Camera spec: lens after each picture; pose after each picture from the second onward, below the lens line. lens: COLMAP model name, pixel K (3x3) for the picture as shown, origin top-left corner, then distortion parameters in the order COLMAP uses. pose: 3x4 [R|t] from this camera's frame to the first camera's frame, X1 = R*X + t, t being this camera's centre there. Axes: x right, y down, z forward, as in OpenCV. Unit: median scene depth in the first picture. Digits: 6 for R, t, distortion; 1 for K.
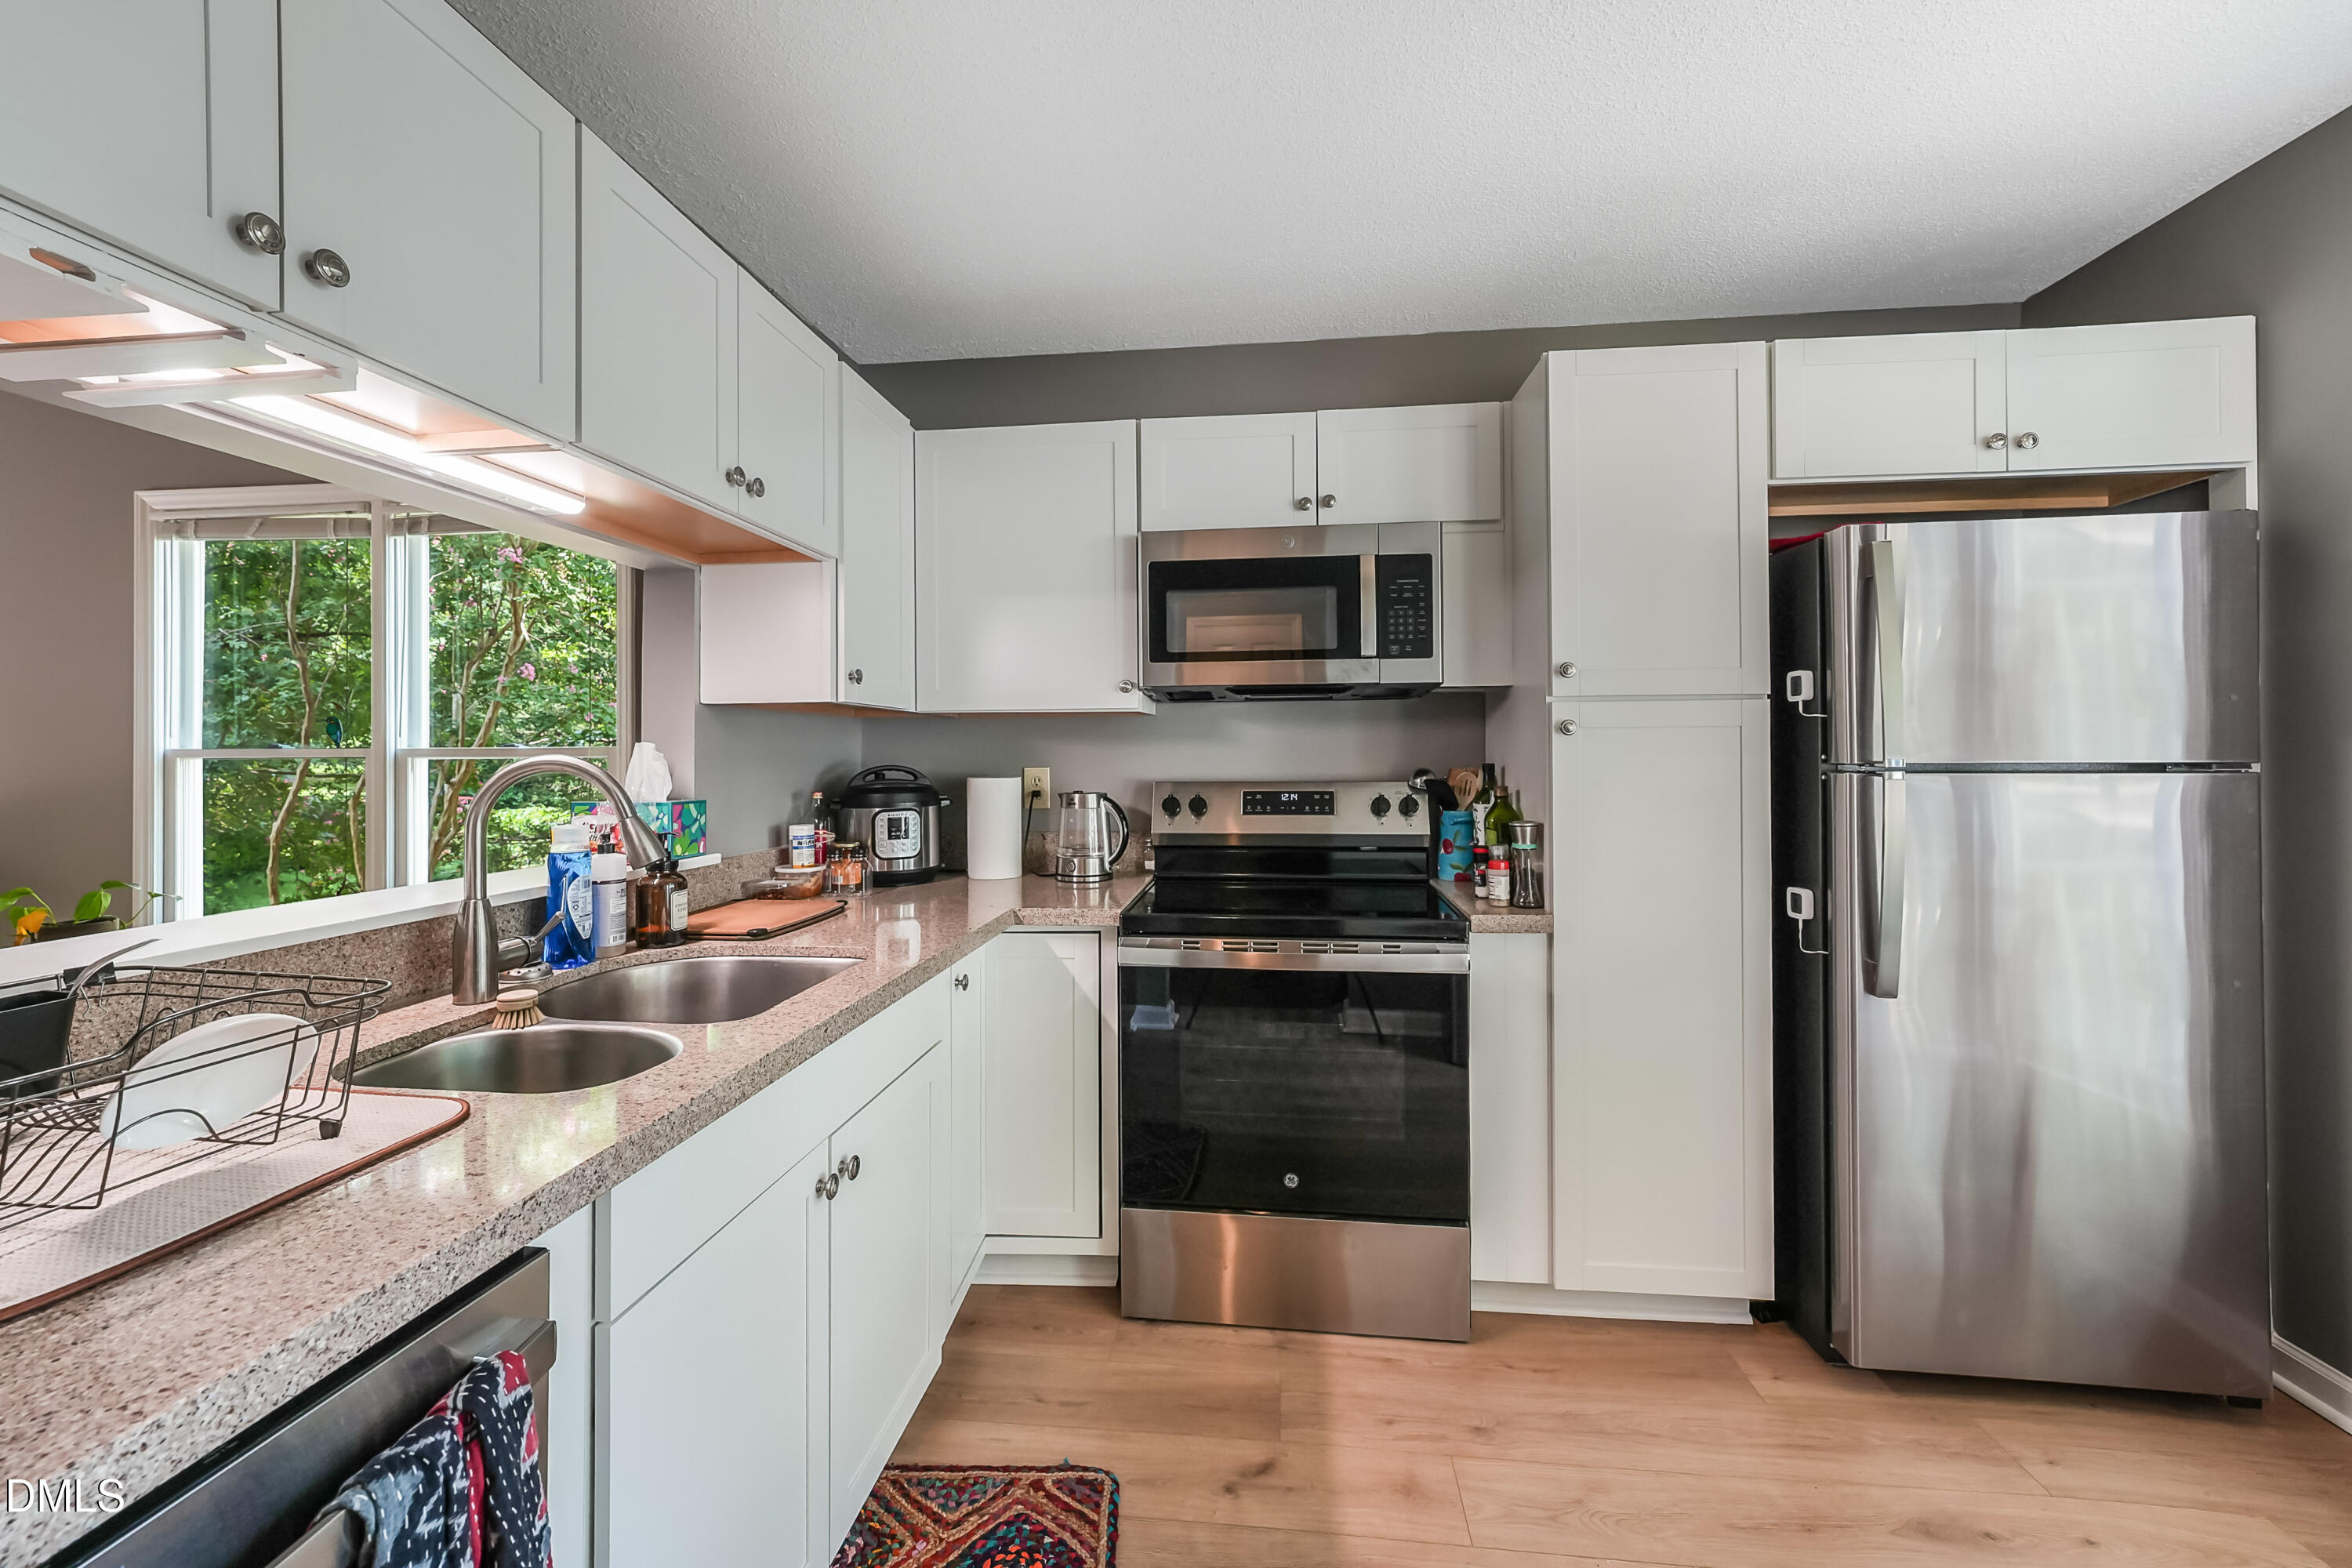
lens RADIAL K [[935.7, 0, 1170.9], [0, 935.7, 742.9], [0, 0, 1]] dist [0.000461, 0.000268]
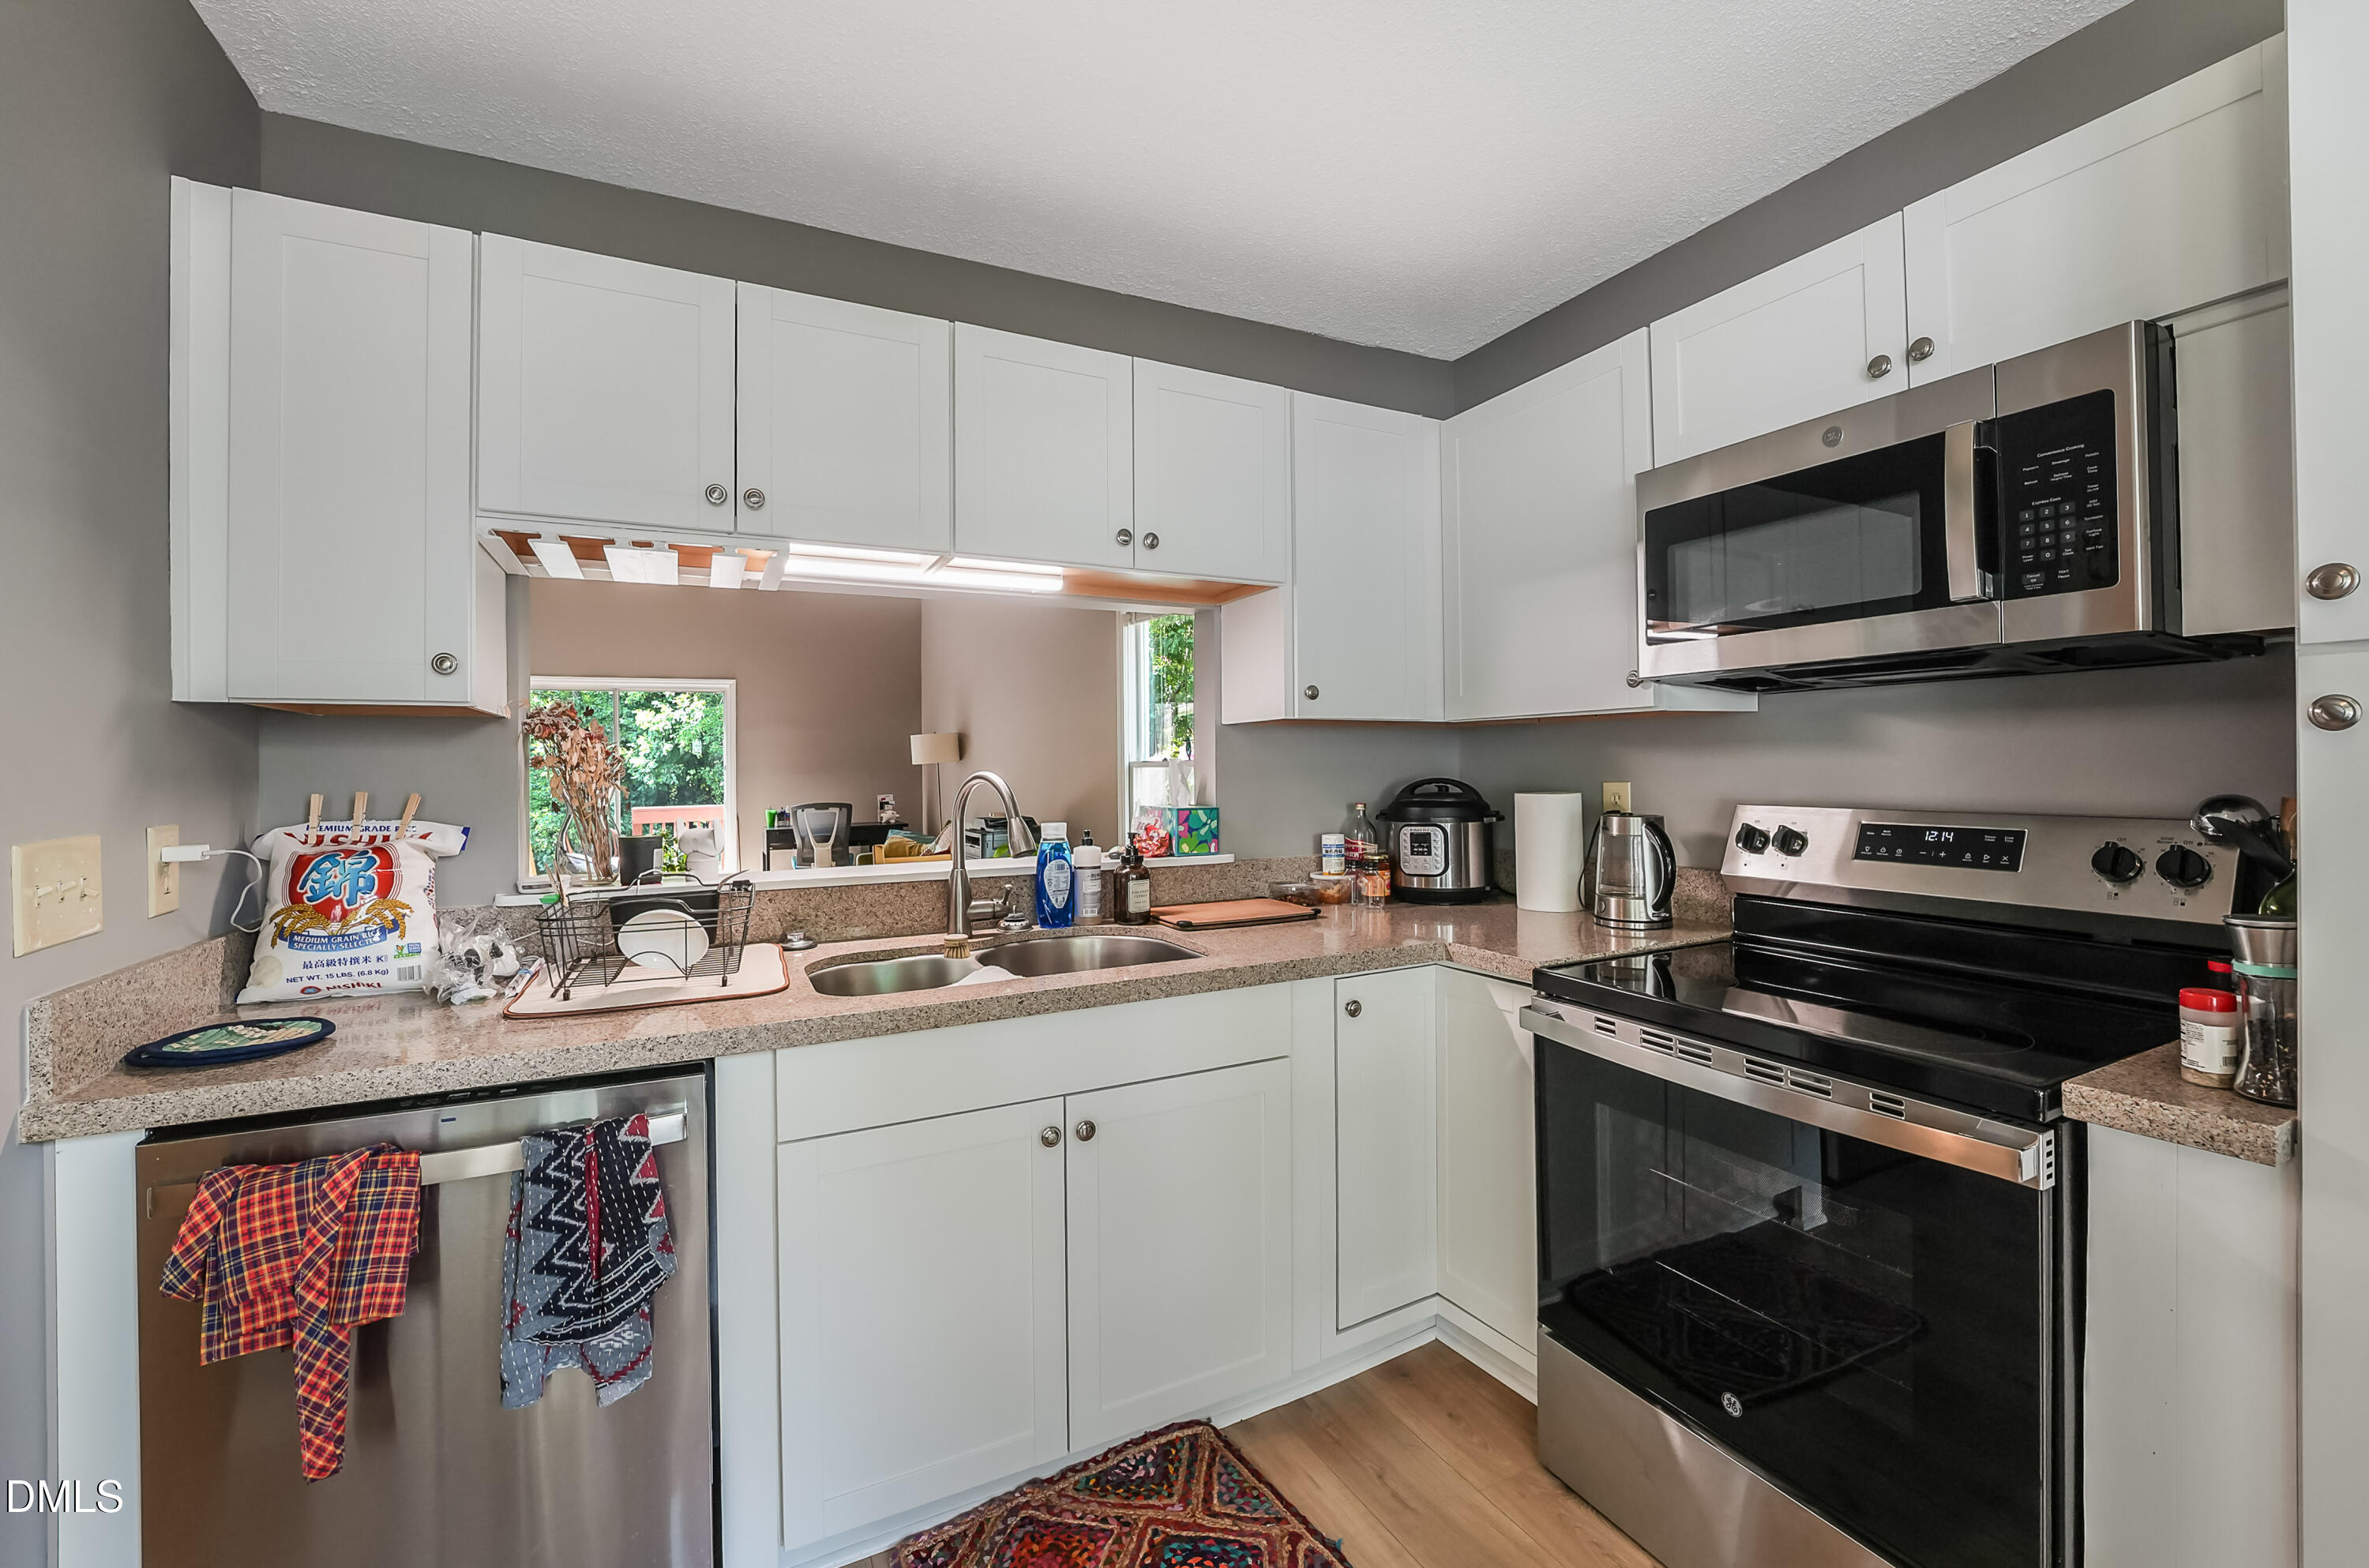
lens RADIAL K [[976.7, 0, 1189.0], [0, 976.7, 758.5], [0, 0, 1]] dist [-0.016162, -0.000033]
pose [[0.554308, -0.004763, -0.832298, 0.464840], [0.016365, 0.999853, 0.005177, -0.006105], [0.832151, -0.016490, 0.554304, 0.283797]]
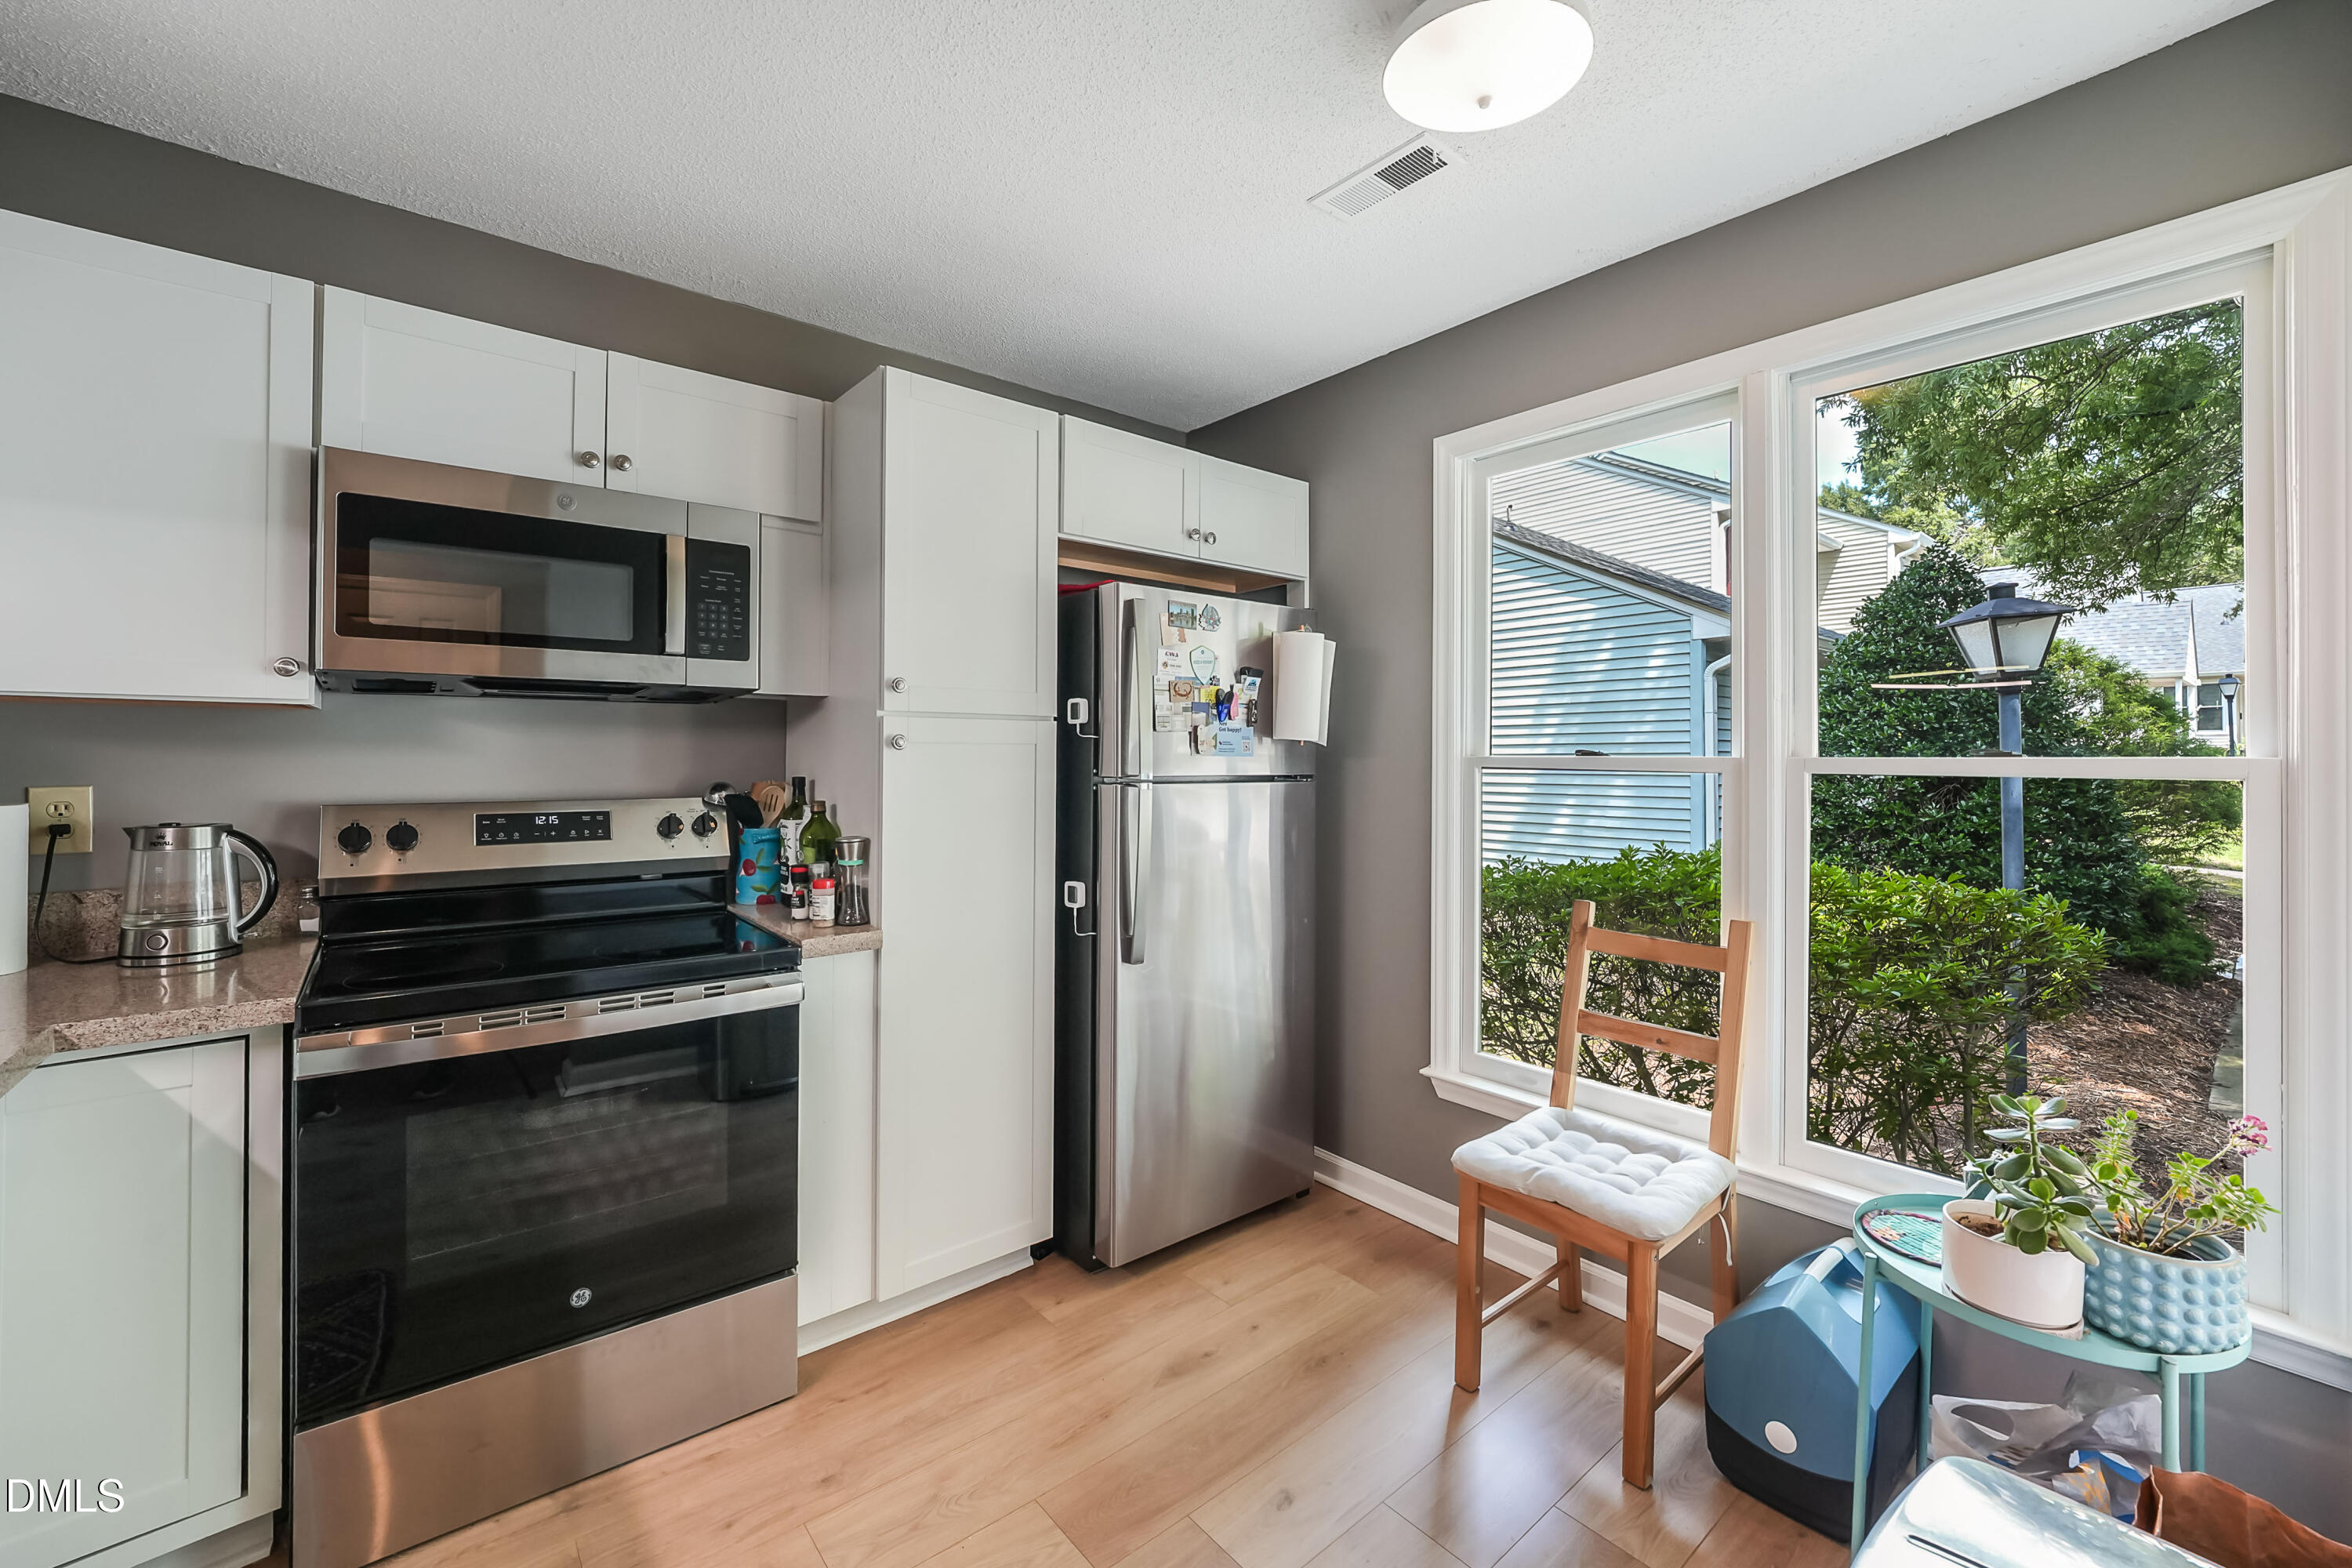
lens RADIAL K [[953.2, 0, 1159.3], [0, 953.2, 748.9], [0, 0, 1]] dist [-0.010444, 0.000145]
pose [[0.698464, 0.014261, 0.715503, -0.107218], [-0.014214, 0.999881, -0.006053, -0.006421], [-0.715504, -0.005943, 0.698583, 0.073982]]
